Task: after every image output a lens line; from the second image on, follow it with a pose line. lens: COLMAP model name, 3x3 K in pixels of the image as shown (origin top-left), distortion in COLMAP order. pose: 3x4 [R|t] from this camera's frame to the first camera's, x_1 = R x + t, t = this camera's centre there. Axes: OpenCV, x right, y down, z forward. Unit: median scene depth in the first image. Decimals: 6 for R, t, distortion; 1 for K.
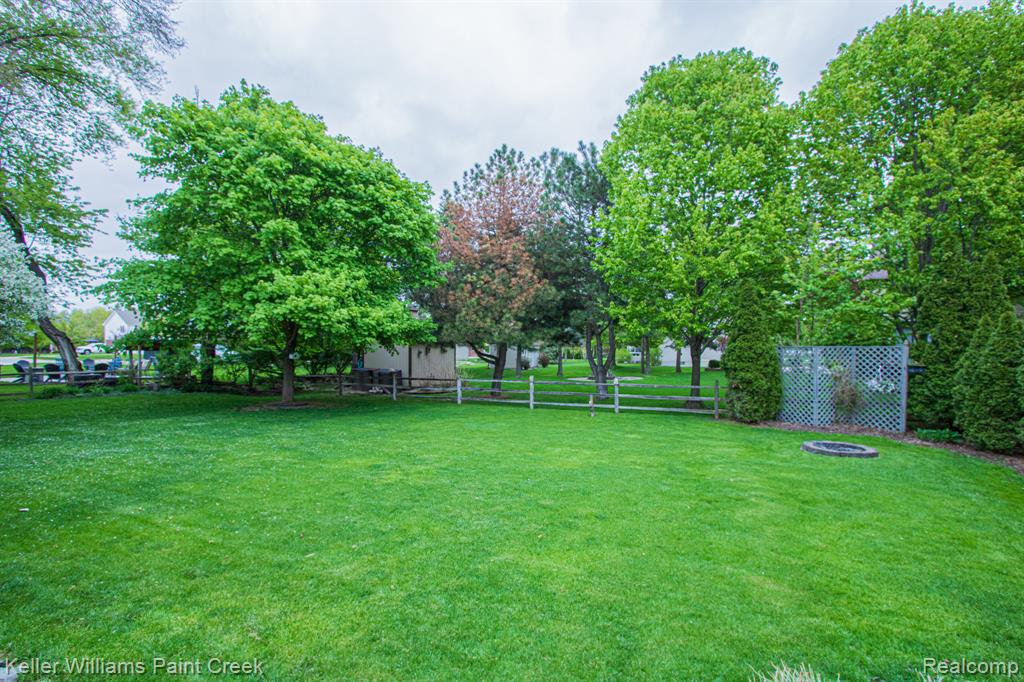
lens RADIAL K [[480.0, 0, 517.7], [0, 480.0, 348.5], [0, 0, 1]] dist [-0.005250, 0.000124]
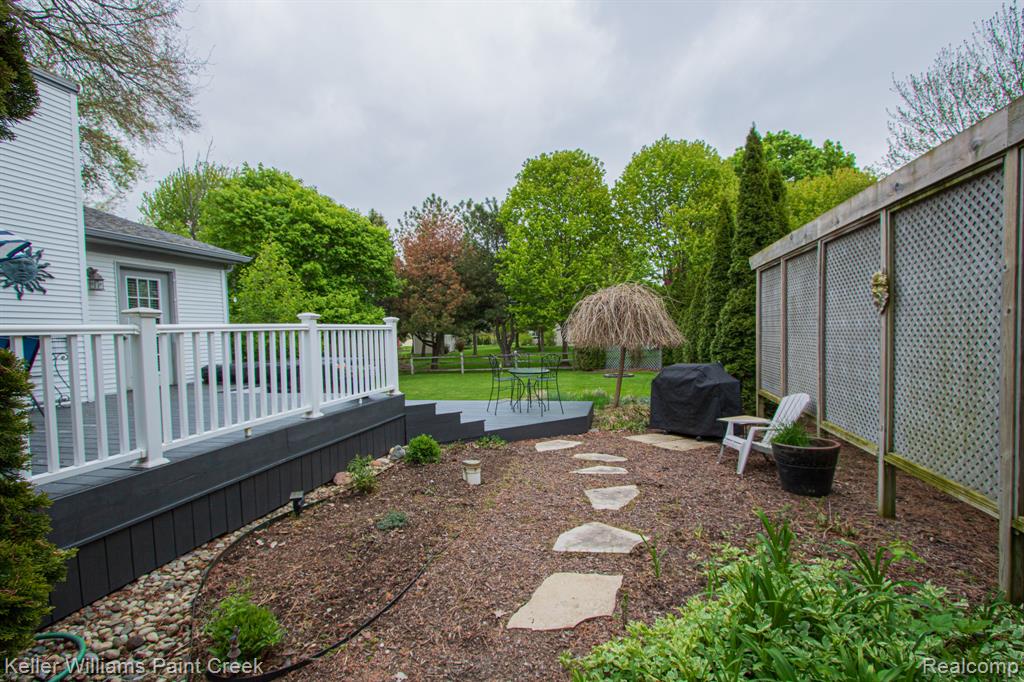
lens RADIAL K [[480.0, 0, 517.7], [0, 480.0, 348.5], [0, 0, 1]] dist [-0.005250, 0.000124]
pose [[0.980792, -0.046188, 0.189507, -0.087925], [0.041246, 0.998700, 0.029943, 0.005639], [-0.190643, -0.021551, 0.981423, -0.558016]]
